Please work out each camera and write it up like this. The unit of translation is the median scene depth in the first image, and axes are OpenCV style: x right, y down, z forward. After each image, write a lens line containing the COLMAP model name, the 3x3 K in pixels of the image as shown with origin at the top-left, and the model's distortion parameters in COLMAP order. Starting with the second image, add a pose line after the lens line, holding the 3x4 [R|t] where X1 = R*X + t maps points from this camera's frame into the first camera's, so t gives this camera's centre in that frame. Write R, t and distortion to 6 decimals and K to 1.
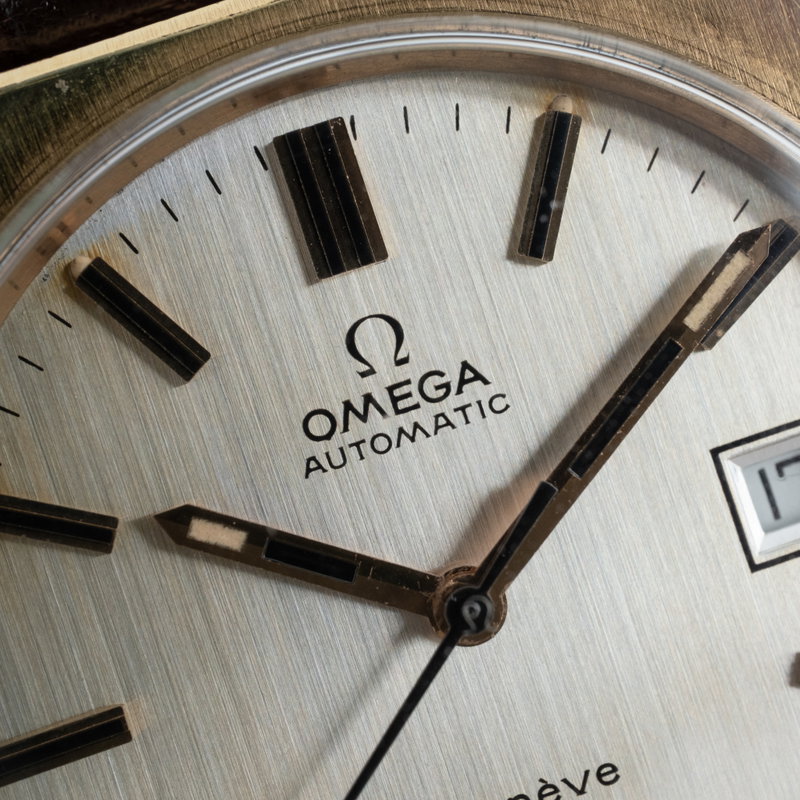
lens RADIAL K [[1591.5, 0, 400.0], [0, 1591.5, 400.0], [0, 0, 1]] dist [0.126924, 0.073851]
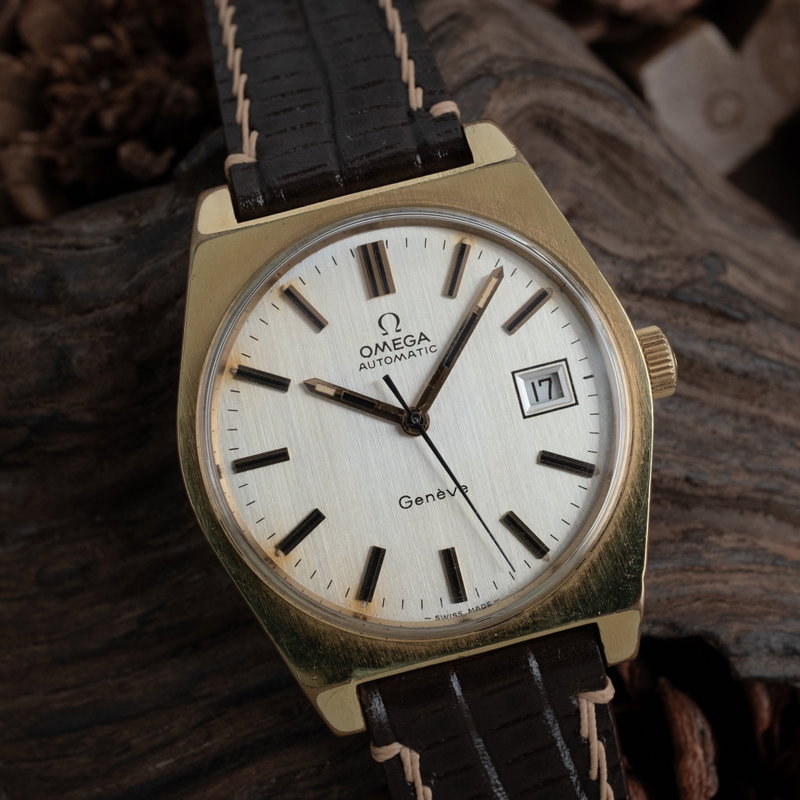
lens RADIAL K [[1591.5, 0, 400.0], [0, 1591.5, 400.0], [0, 0, 1]] dist [0.126924, 0.073851]
pose [[0.994444, 0.069668, -0.078917, 0.225121], [-0.075101, 0.994847, -0.068114, 0.276251], [0.073765, 0.073662, 0.994551, -1.676282]]
